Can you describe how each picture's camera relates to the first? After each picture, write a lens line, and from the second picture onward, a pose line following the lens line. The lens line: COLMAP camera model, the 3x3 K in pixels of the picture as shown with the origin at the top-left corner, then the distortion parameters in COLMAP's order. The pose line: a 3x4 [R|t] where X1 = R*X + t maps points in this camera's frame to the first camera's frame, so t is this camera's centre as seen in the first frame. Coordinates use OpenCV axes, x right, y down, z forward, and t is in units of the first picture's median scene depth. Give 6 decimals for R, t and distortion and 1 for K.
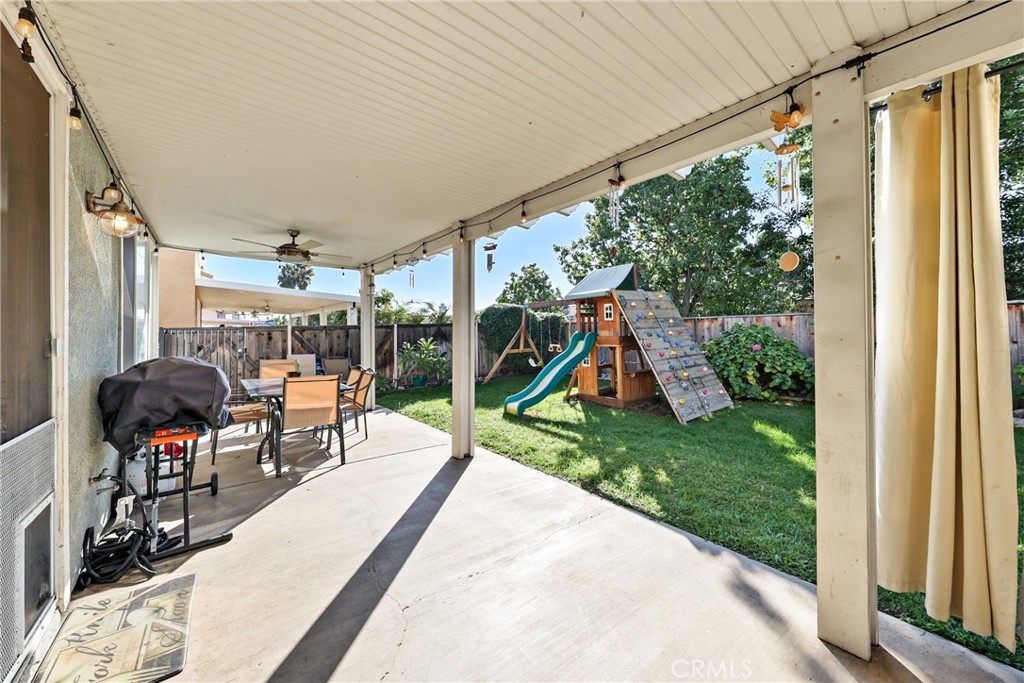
lens RADIAL K [[360.8, 0, 513.8], [0, 360.8, 330.9], [0, 0, 1]] dist [-0.002024, -0.000620]
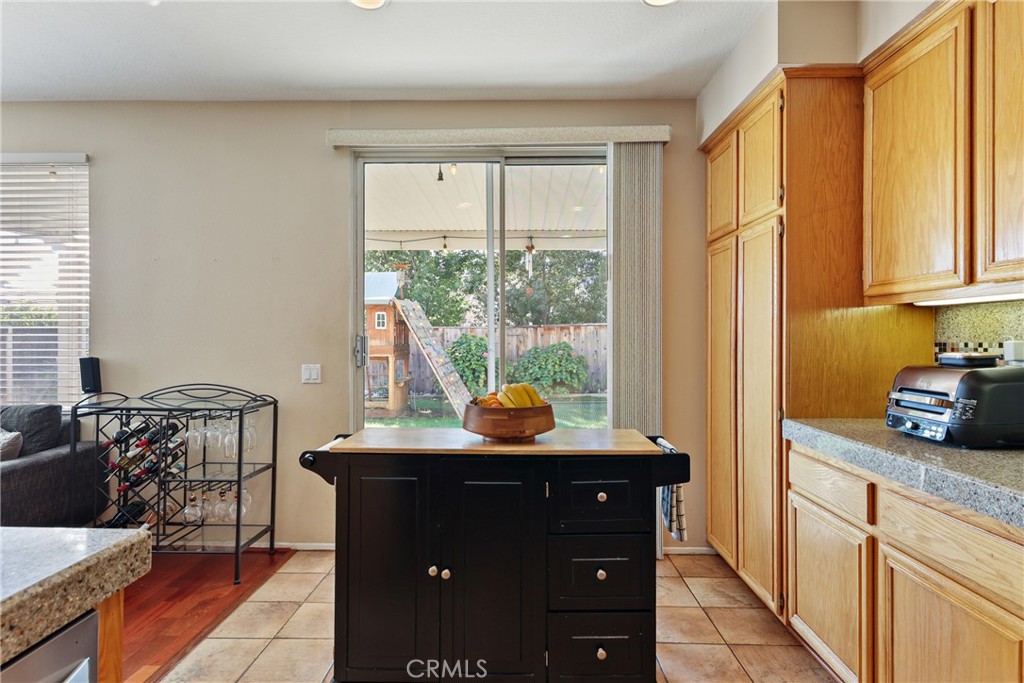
lens RADIAL K [[537.2, 0, 513.6], [0, 537.2, 336.2], [0, 0, 1]] dist [0.012112, 0.002842]
pose [[0.618827, 0.013323, 0.785414, -0.653250], [-0.008108, 0.999911, -0.010573, 0.001949], [-0.785485, 0.000175, 0.618880, -0.170434]]
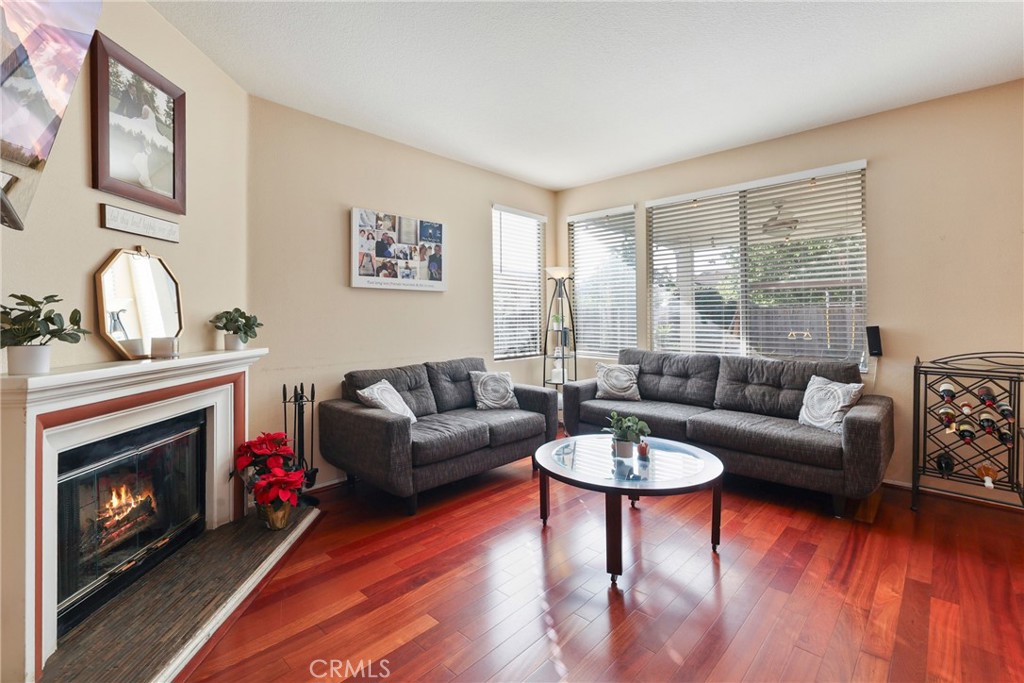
lens RADIAL K [[465.4, 0, 517.2], [0, 465.4, 316.5], [0, 0, 1]] dist [-0.001661, 0.001084]
pose [[0.985577, 0.004748, 0.169159, -1.004857], [-0.003919, 0.999979, -0.005231, 0.013694], [-0.169180, 0.004493, 0.985575, 0.014132]]
